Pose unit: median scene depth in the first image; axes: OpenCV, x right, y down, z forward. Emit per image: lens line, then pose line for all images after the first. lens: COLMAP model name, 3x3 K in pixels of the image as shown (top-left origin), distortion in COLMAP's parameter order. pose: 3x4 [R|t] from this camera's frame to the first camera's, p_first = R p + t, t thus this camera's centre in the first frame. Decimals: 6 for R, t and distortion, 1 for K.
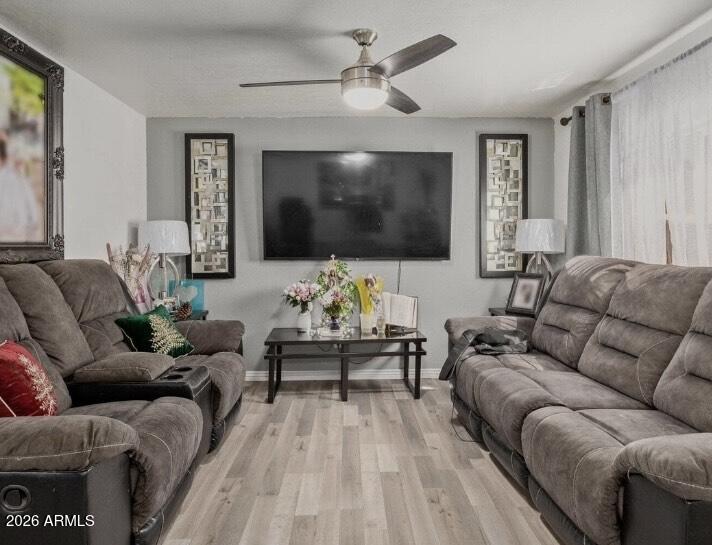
lens RADIAL K [[486.5, 0, 356.0], [0, 486.5, 272.5], [0, 0, 1]] dist [-0.005105, -0.002390]
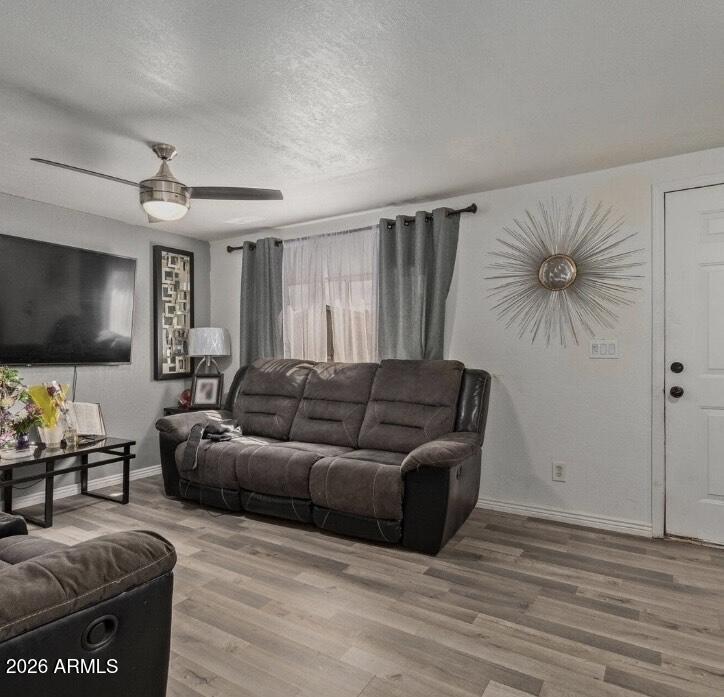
lens RADIAL K [[520.8, 0, 362.0], [0, 520.8, 348.5], [0, 0, 1]] dist [0.003734, 0.001923]
pose [[0.574484, 0.003306, 0.818509, -0.435972], [0.045039, 0.998349, -0.035644, 0.002471], [-0.817276, 0.057342, 0.573387, -0.014642]]
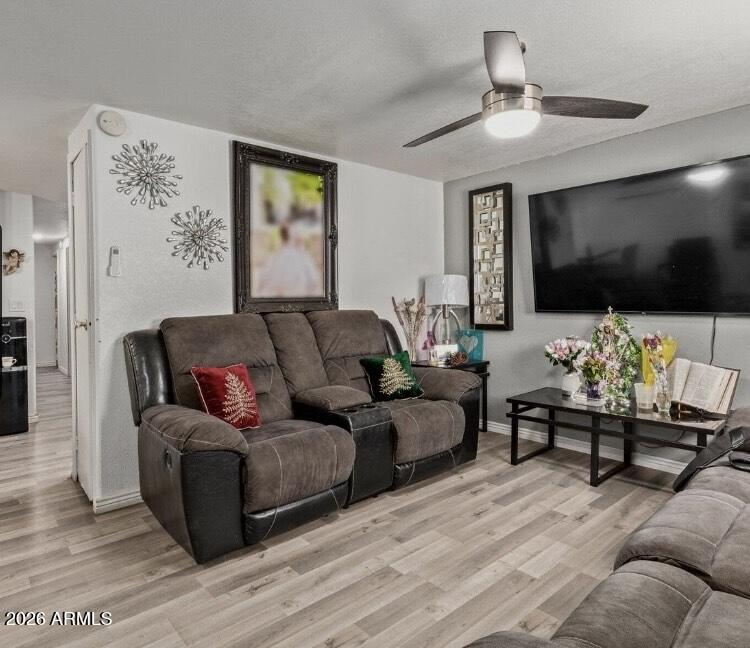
lens RADIAL K [[472.7, 0, 351.2], [0, 472.7, 323.3], [0, 0, 1]] dist [-0.005515, -0.001756]
pose [[0.629535, 0.033407, -0.776253, 0.308197], [-0.030127, 0.999373, 0.018577, -0.011701], [0.776387, 0.011692, 0.630147, 0.167211]]
